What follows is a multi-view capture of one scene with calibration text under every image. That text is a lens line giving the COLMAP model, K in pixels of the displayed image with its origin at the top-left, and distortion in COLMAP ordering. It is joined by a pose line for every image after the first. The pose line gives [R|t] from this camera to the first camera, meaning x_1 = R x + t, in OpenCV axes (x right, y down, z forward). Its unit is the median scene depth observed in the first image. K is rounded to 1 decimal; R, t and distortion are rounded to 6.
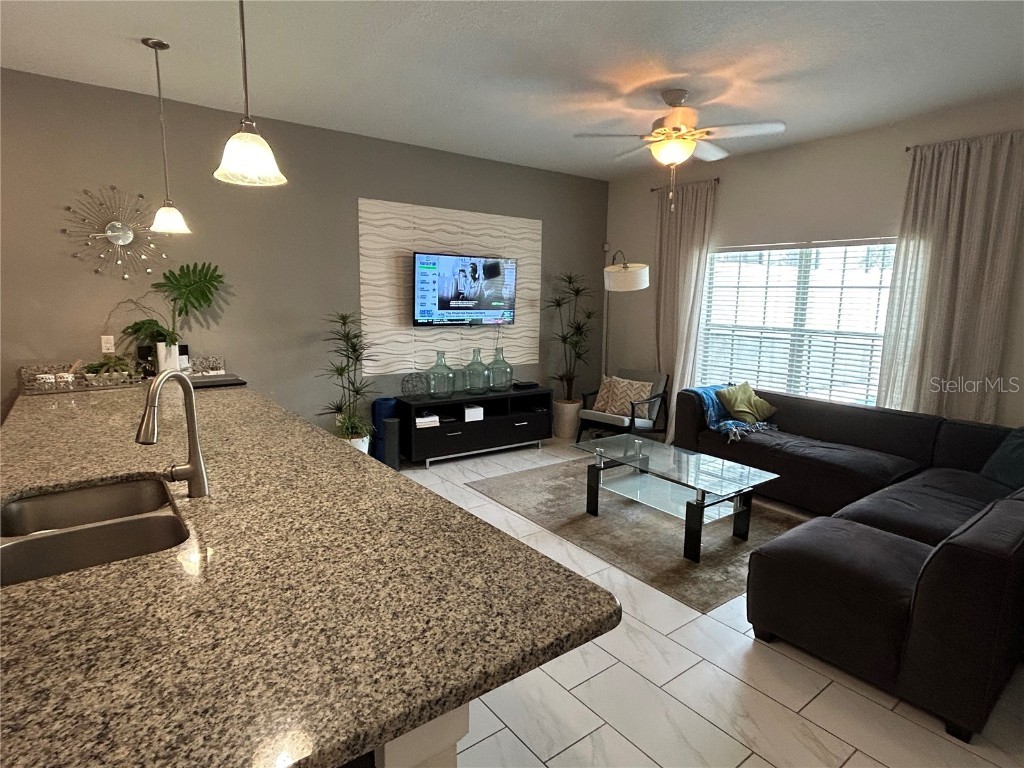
lens RADIAL K [[557.4, 0, 512.9], [0, 557.4, 383.5], [0, 0, 1]] dist [-0.001113, -0.000895]
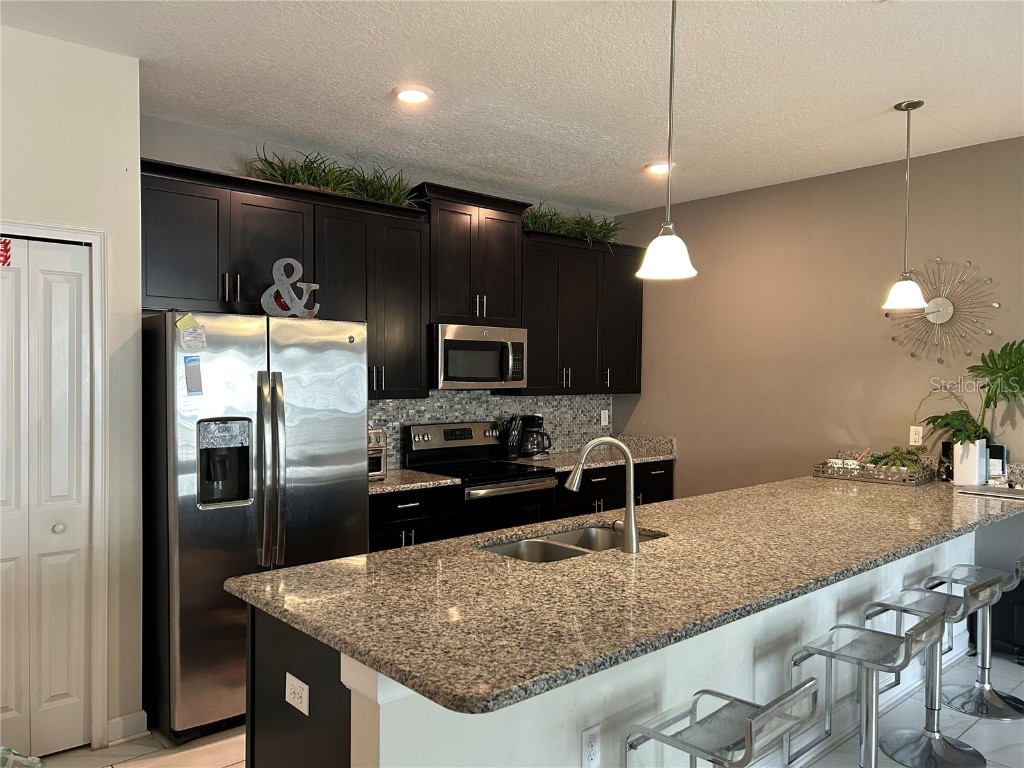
lens RADIAL K [[771.3, 0, 512.8], [0, 771.3, 385.9], [0, 0, 1]] dist [0.047345, -0.000741]
pose [[0.084958, 0.006772, -0.996362, 0.956257], [-0.159580, 0.987161, -0.006898, -0.082768], [0.983522, 0.159585, 0.084948, 0.554583]]
